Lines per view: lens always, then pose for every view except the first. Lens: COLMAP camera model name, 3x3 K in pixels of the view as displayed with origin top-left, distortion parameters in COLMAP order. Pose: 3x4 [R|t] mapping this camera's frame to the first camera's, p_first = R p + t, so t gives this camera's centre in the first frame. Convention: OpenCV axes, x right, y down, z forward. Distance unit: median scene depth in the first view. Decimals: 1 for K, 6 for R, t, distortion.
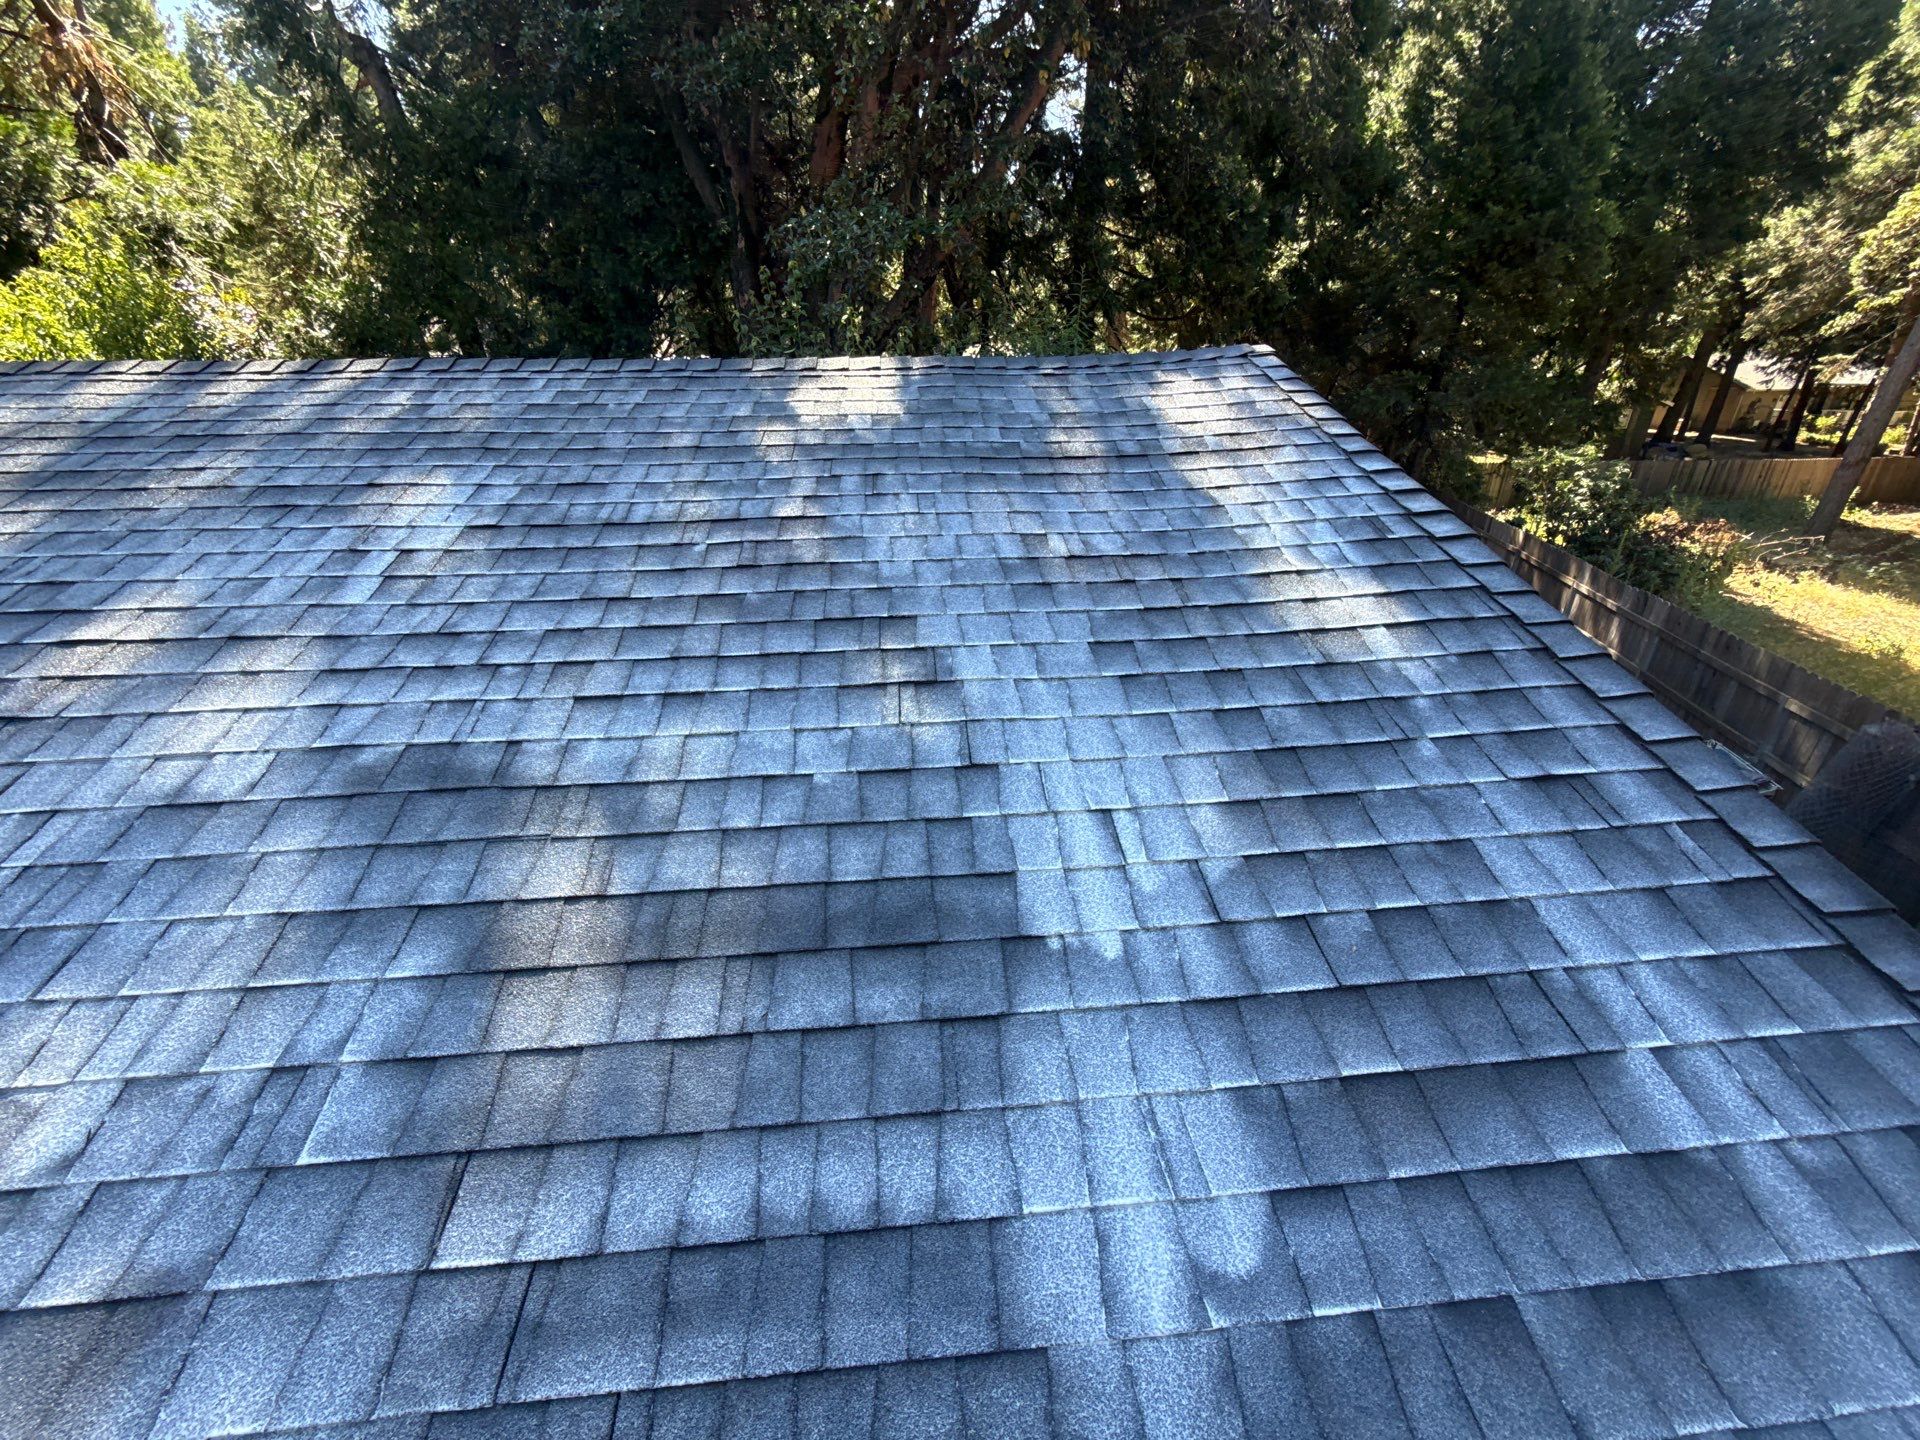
lens RADIAL K [[760.8, 0, 964.0], [0, 760.8, 724.1], [0, 0, 1]] dist [0.001167, -0.000759]
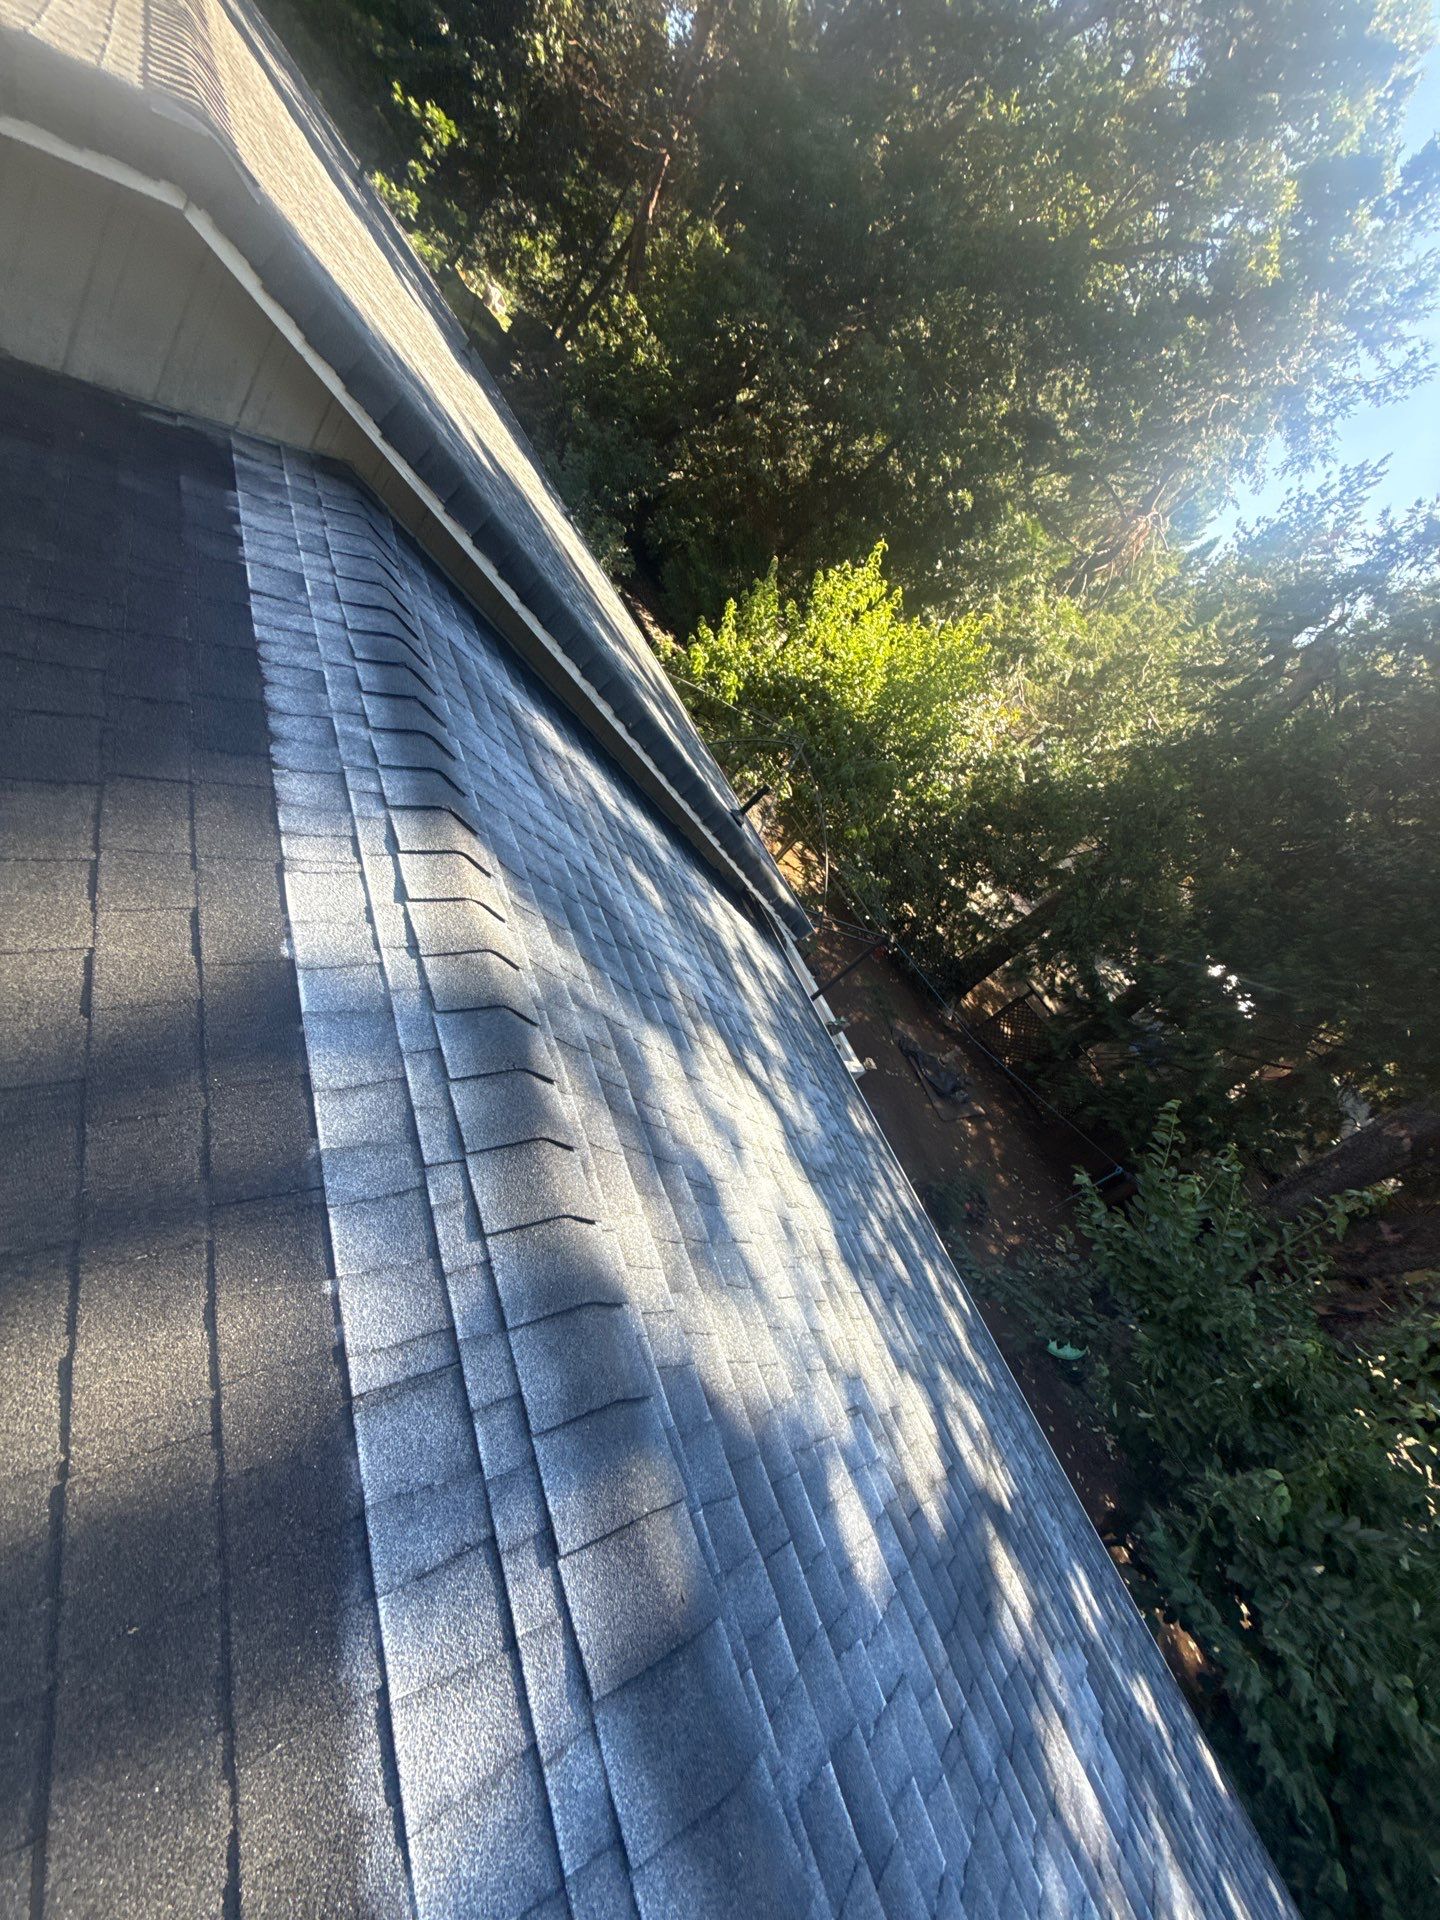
lens RADIAL K [[760.8, 0, 717.7], [0, 760.8, 959.1], [0, 0, 1]] dist [0.001167, -0.000759]
pose [[0.313803, 0.758619, -0.570986, -1.225939], [-0.887653, 0.447862, 0.107198, -0.898475], [0.337045, 0.473198, 0.813931, 0.907232]]
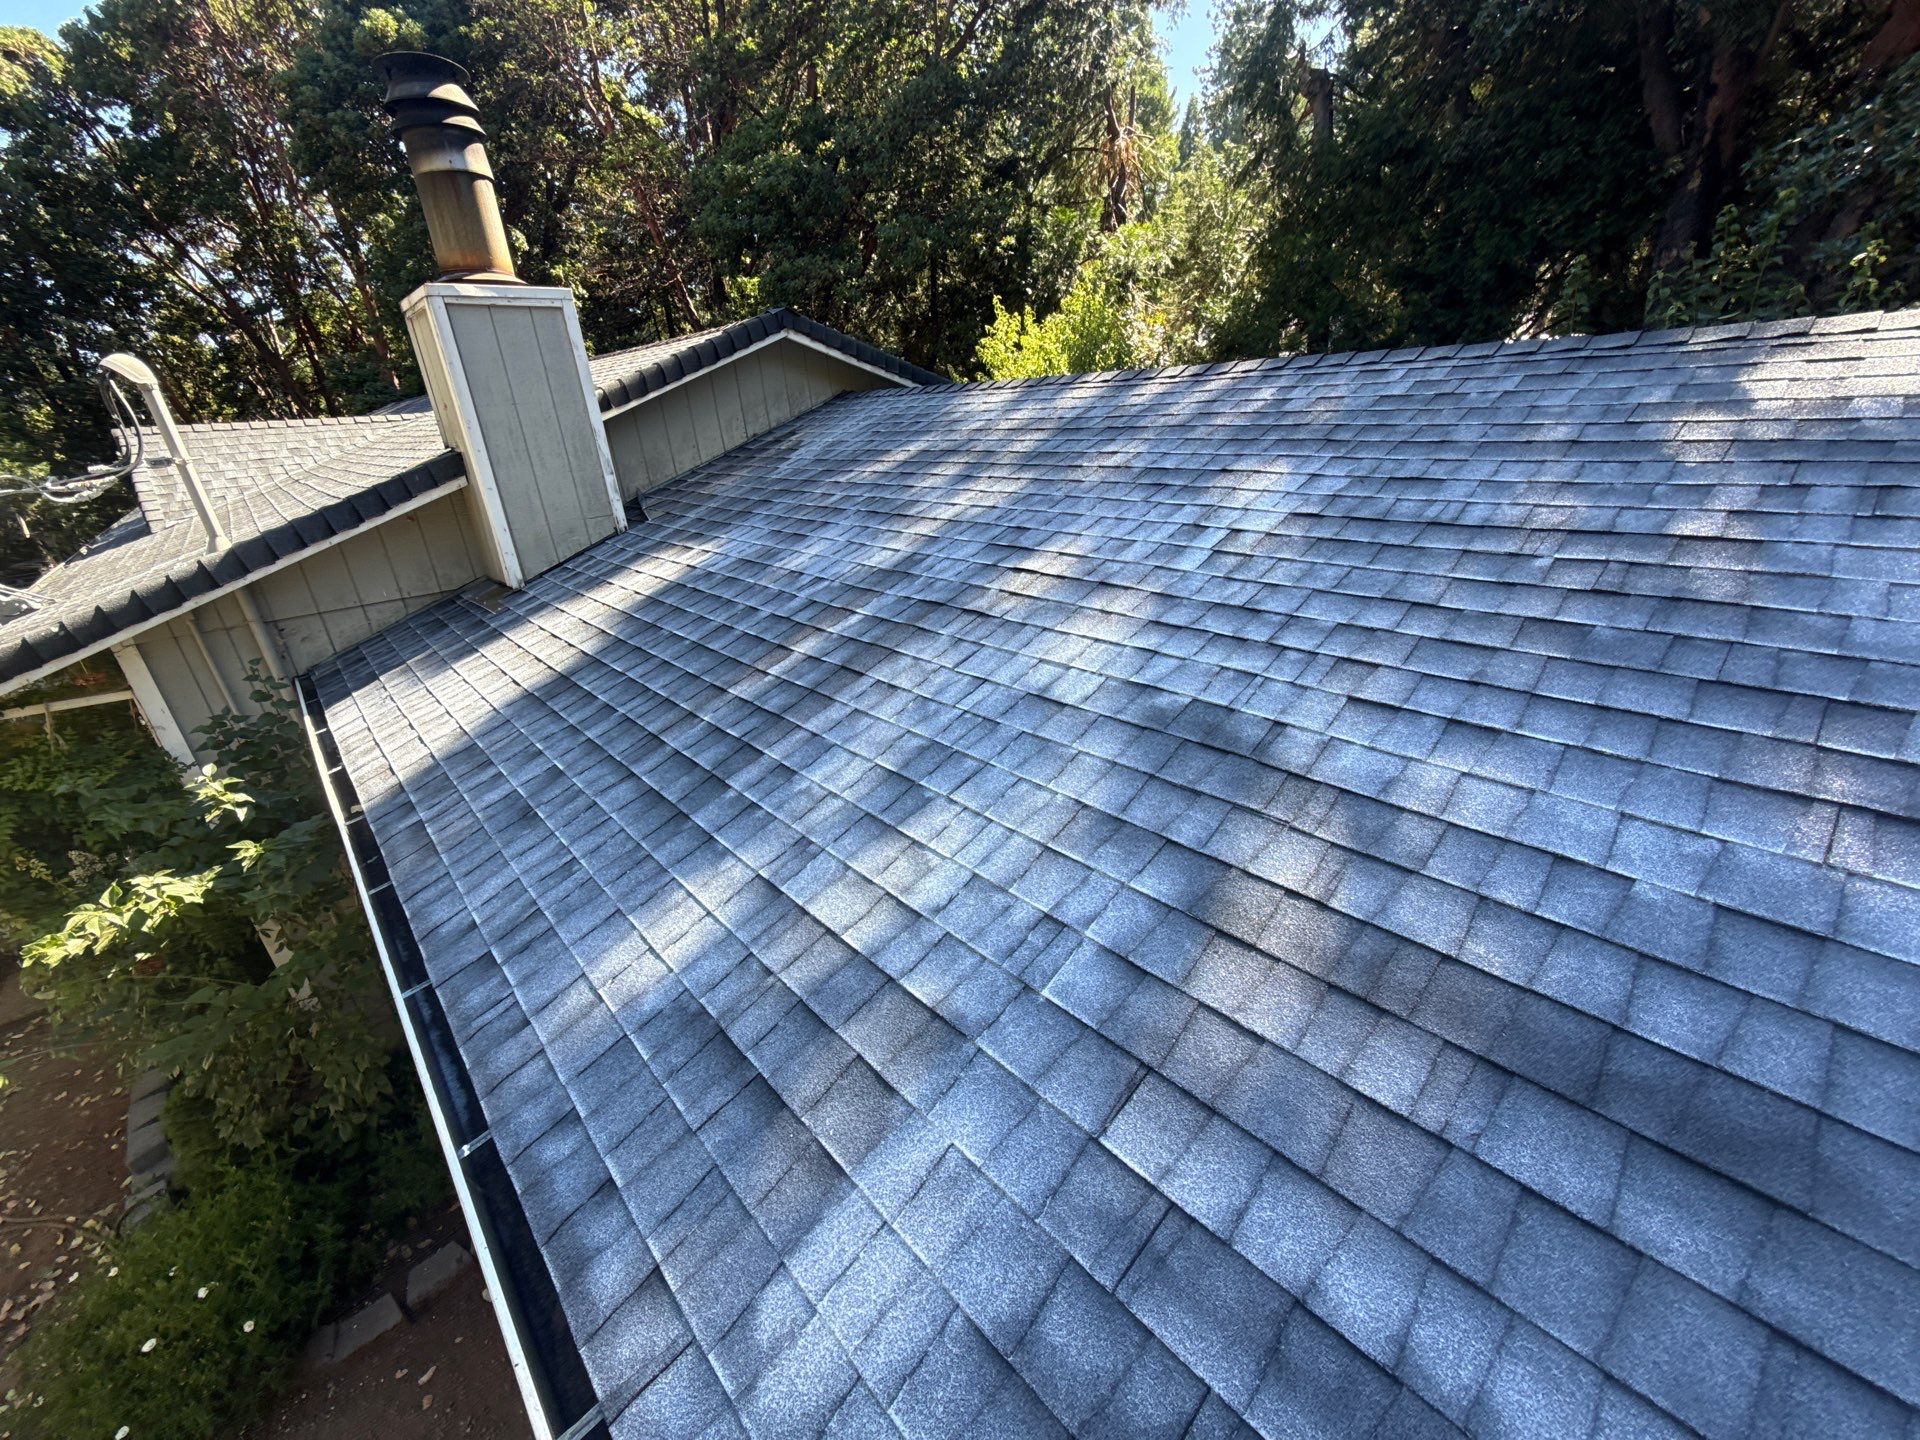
lens RADIAL K [[760.8, 0, 963.2], [0, 760.8, 724.0], [0, 0, 1]] dist [0.001167, -0.000759]
pose [[0.609962, 0.288428, -0.738076, -0.078412], [-0.283109, 0.949255, 0.136985, 0.004126], [0.740132, 0.125400, 0.660666, -0.002755]]
